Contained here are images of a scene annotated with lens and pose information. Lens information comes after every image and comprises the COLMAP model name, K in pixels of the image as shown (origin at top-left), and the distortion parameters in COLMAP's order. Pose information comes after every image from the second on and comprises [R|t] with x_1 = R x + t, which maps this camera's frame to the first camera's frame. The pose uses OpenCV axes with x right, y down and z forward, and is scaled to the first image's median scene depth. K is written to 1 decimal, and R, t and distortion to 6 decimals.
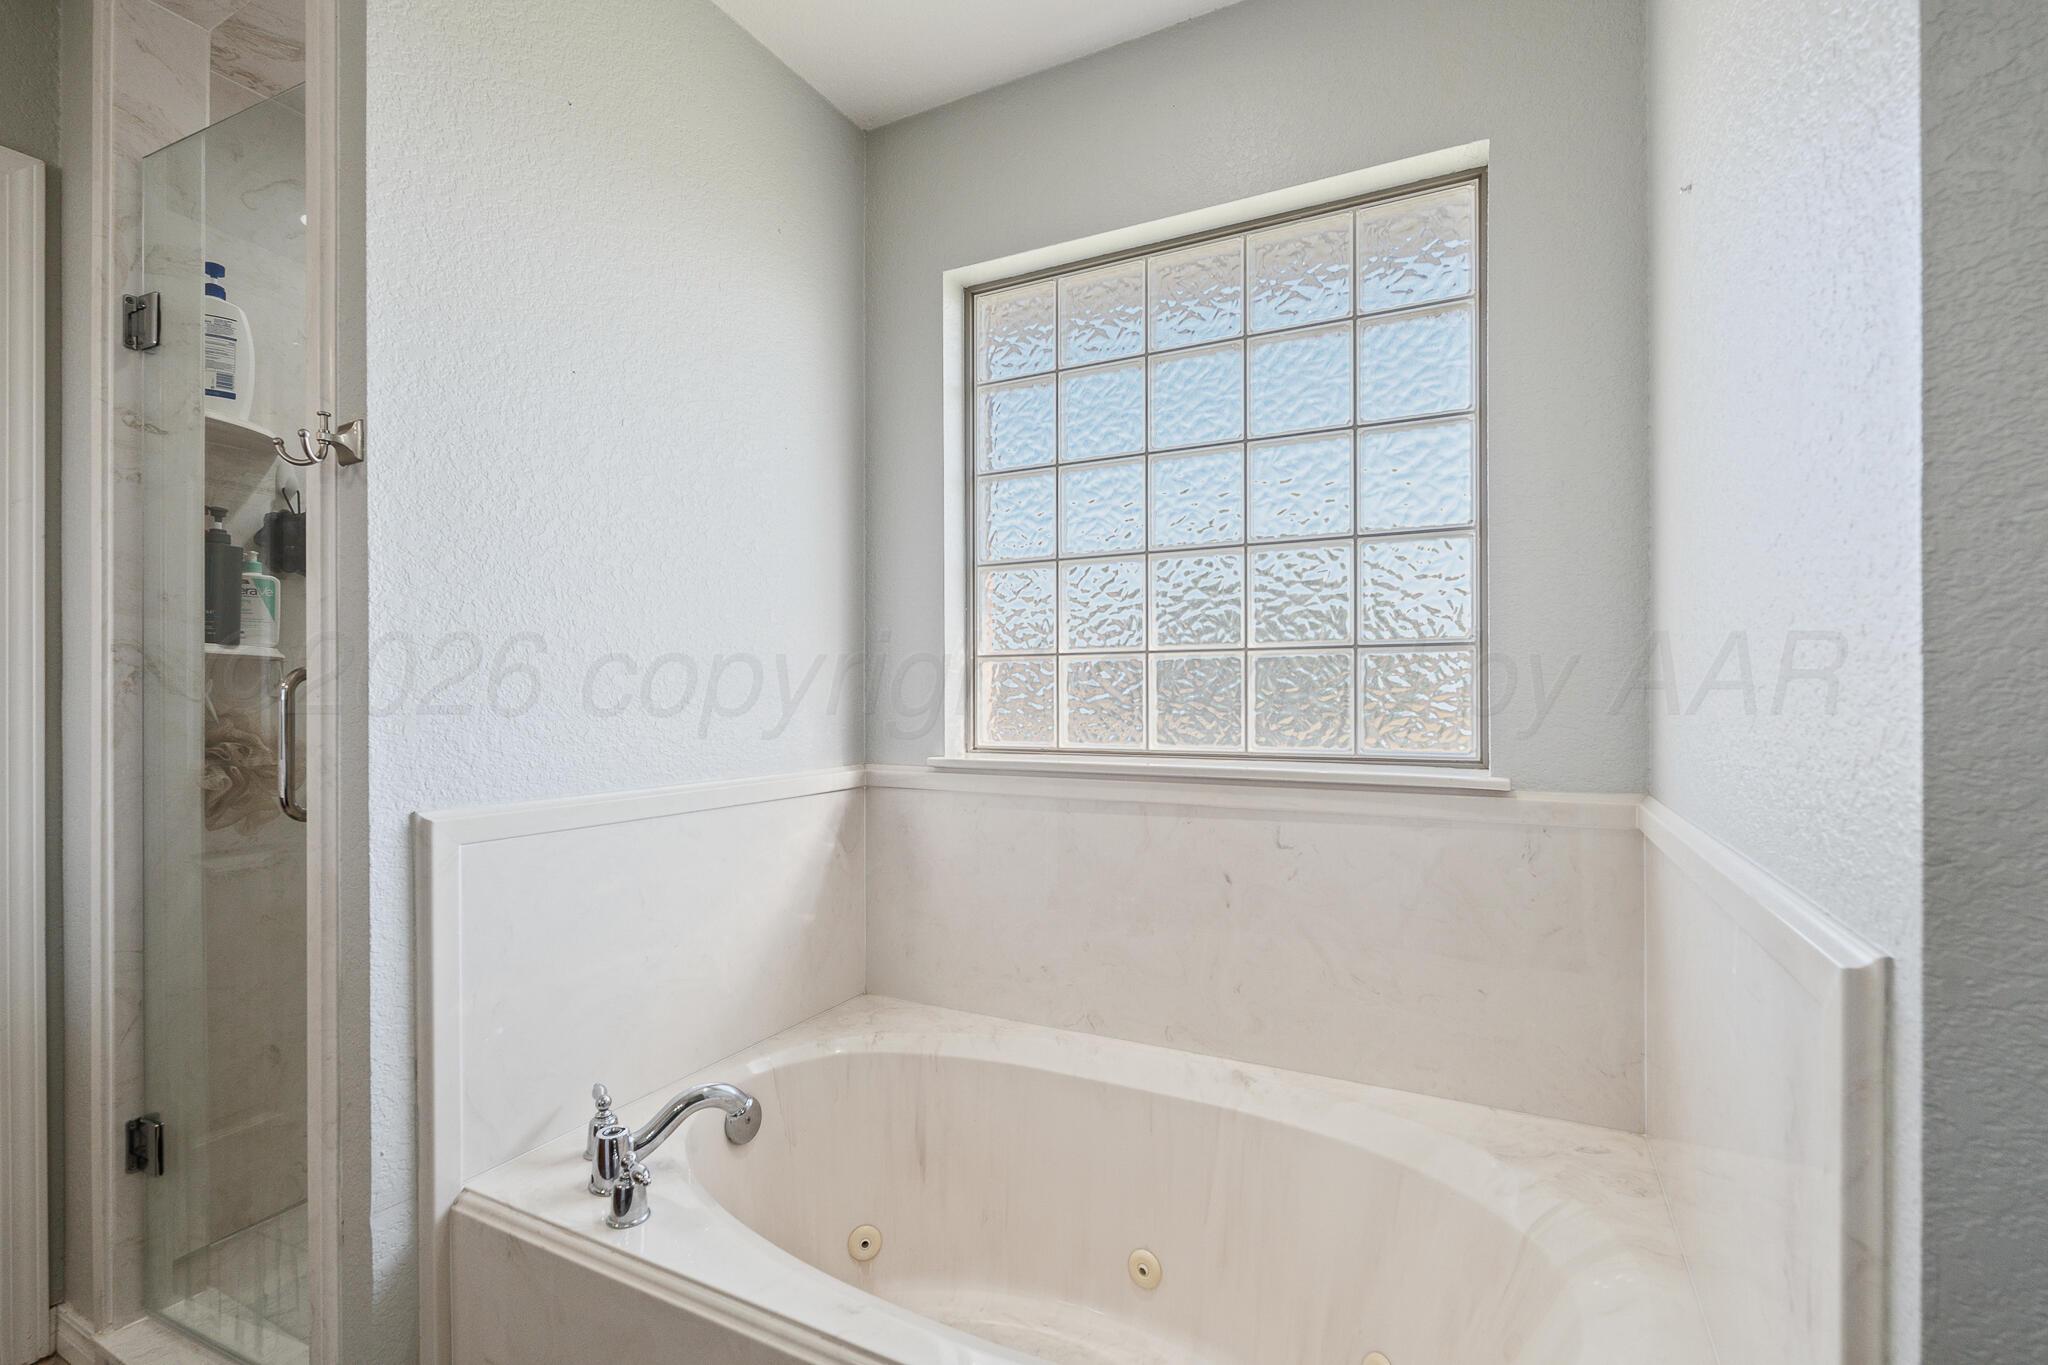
lens RADIAL K [[917.0, 0, 1025.7], [0, 917.0, 692.7], [0, 0, 1]] dist [-0.000440, 0.000171]
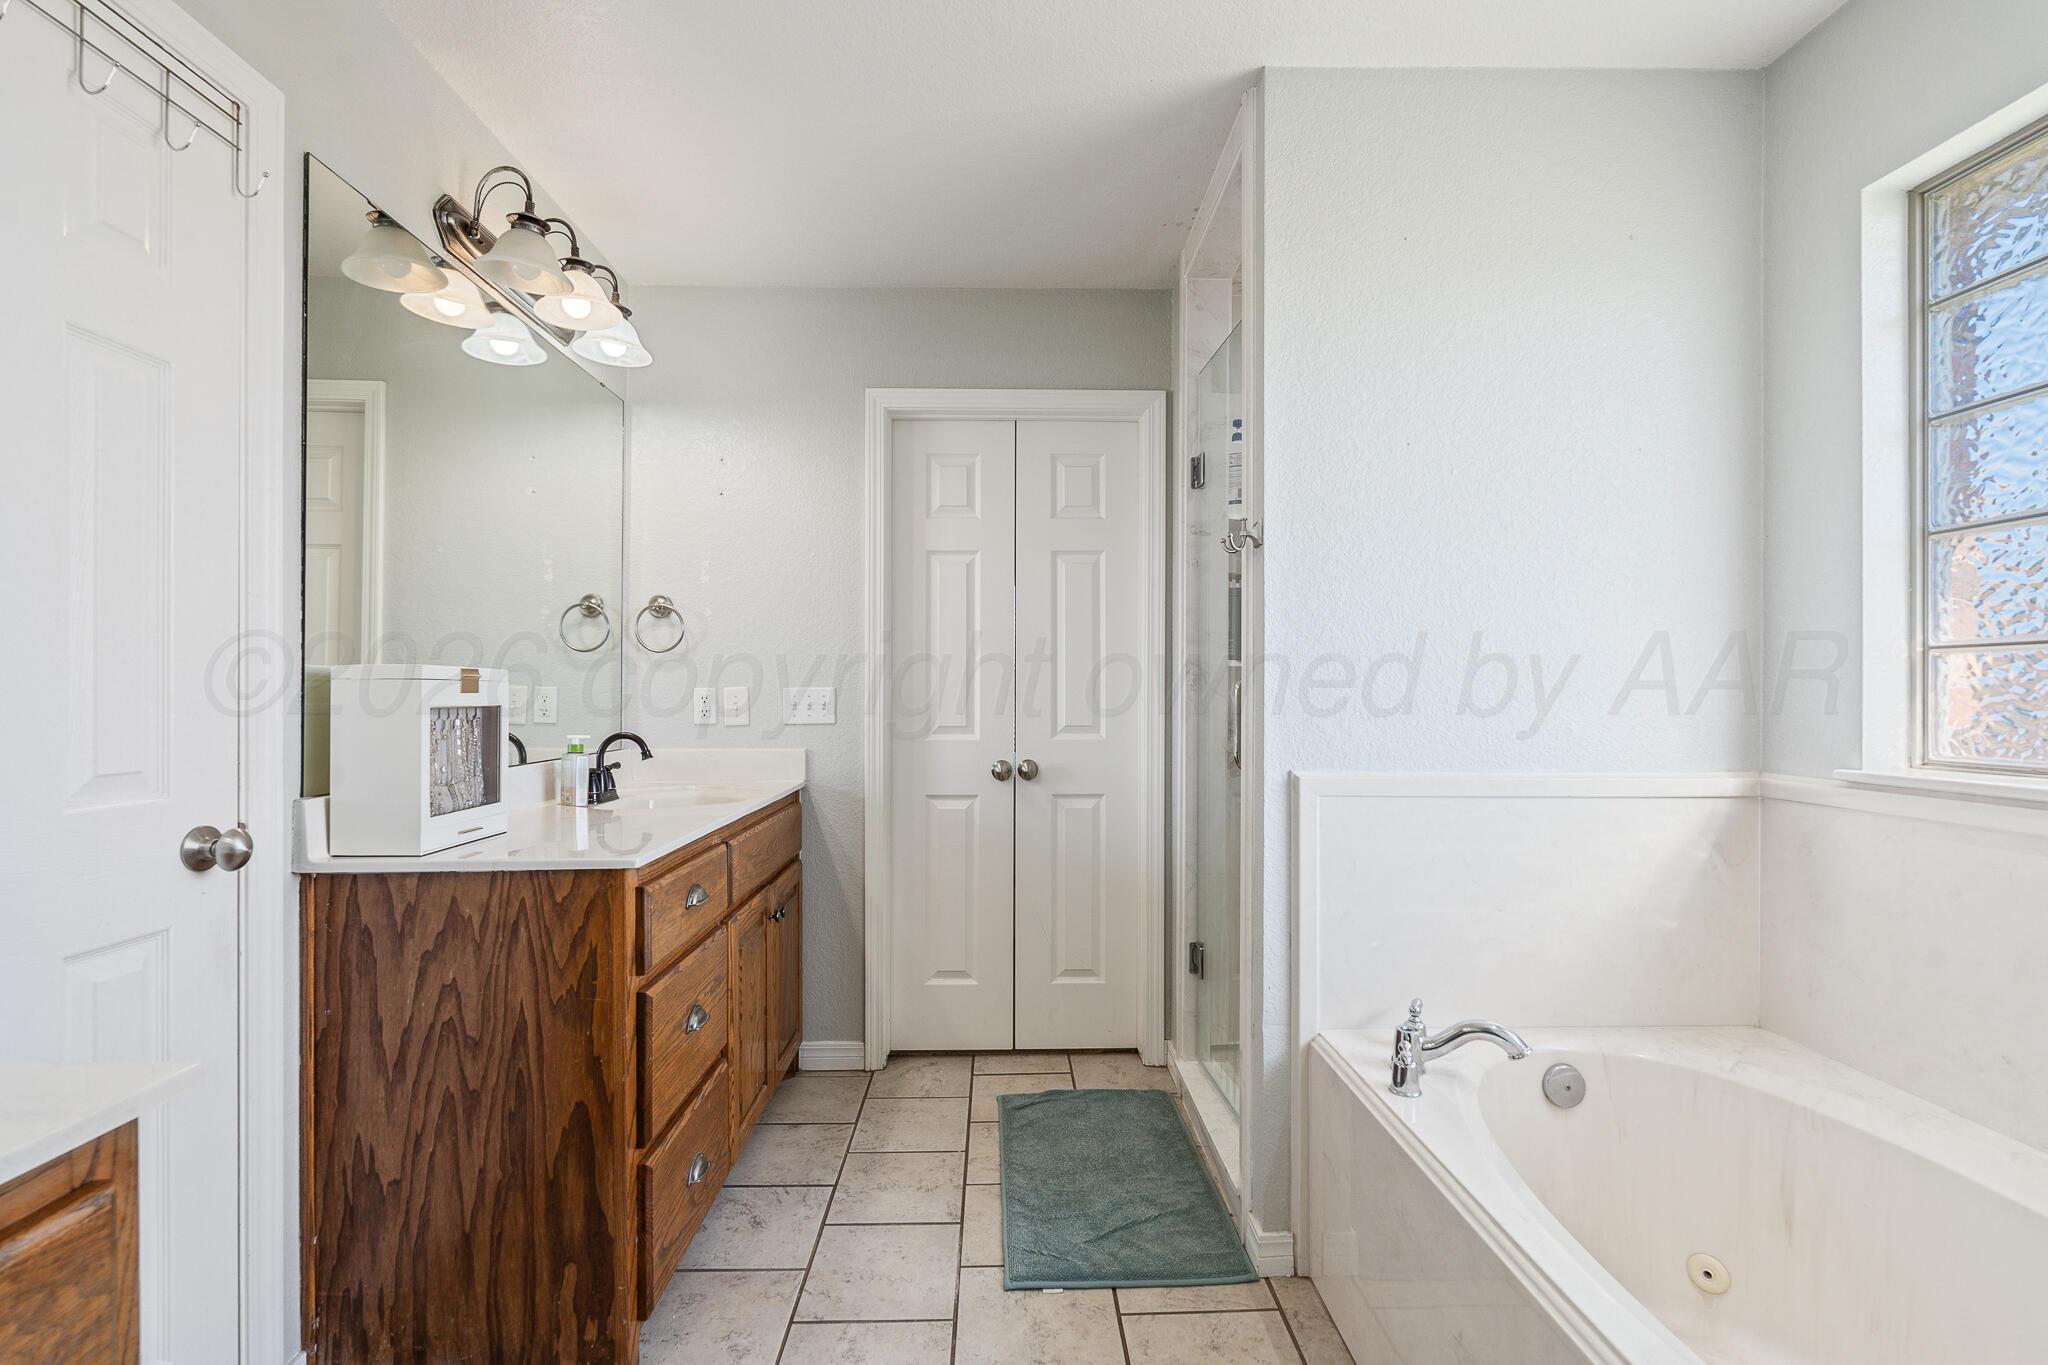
lens RADIAL K [[900.5, 0, 1023.9], [0, 900.5, 693.6], [0, 0, 1]] dist [-0.001296, 0.000112]
pose [[0.482828, 0.004639, -0.875703, 0.299370], [-0.003661, 0.999988, 0.003279, 0.000636], [0.875708, 0.001623, 0.482839, -0.070911]]
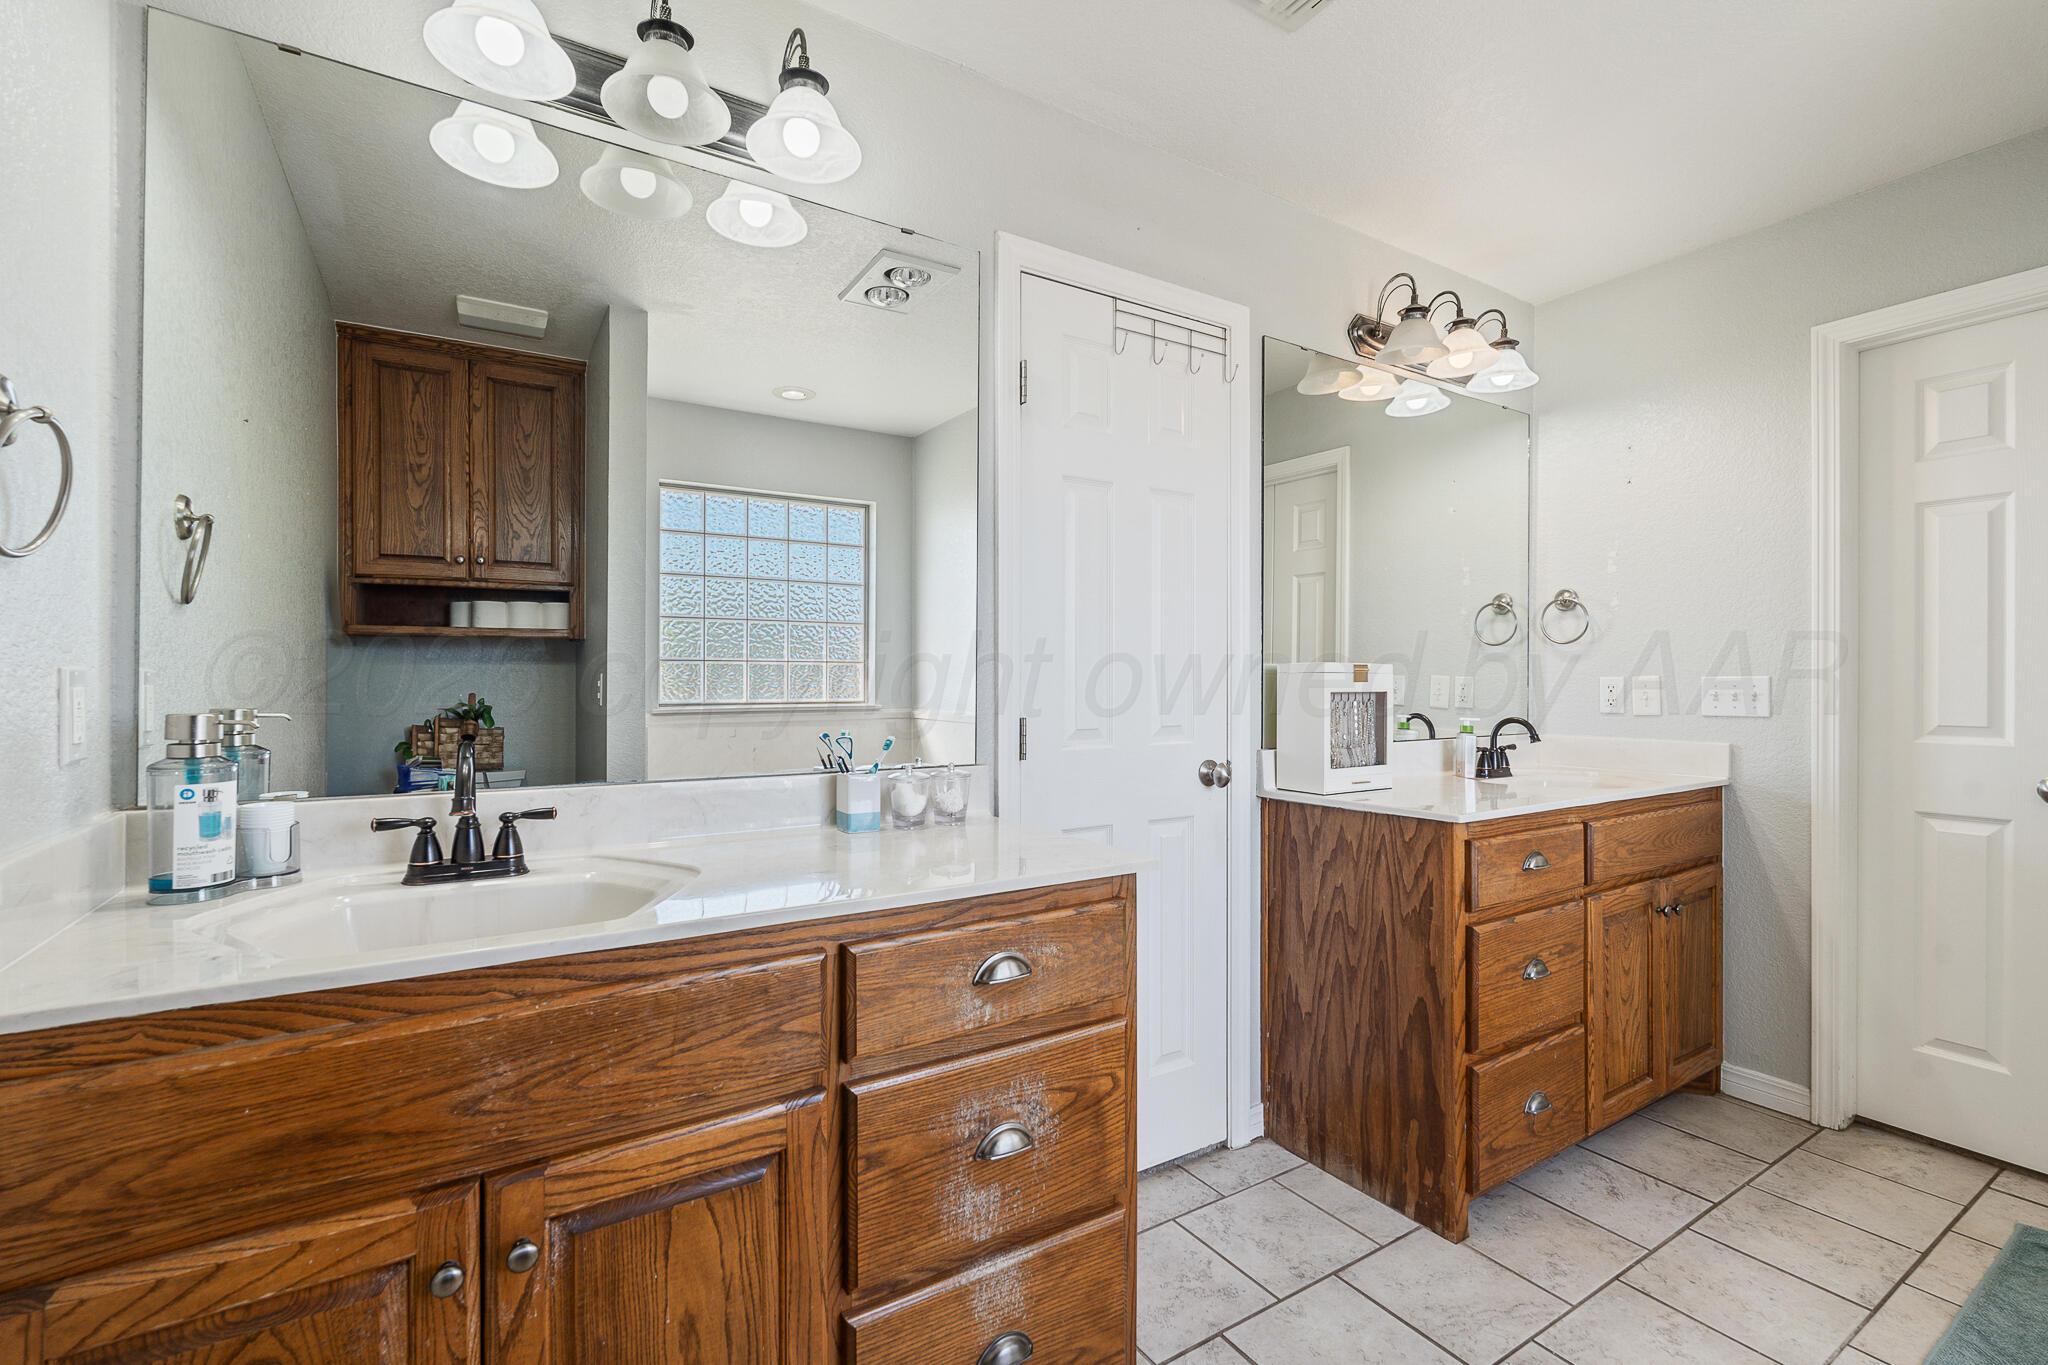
lens RADIAL K [[900.5, 0, 1023.9], [0, 900.5, 693.6], [0, 0, 1]] dist [-0.001296, 0.000112]
pose [[-0.506258, 0.015880, -0.862236, 0.536836], [-0.000979, 0.999819, 0.018988, -0.002128], [0.862381, 0.010457, -0.506151, 0.101866]]
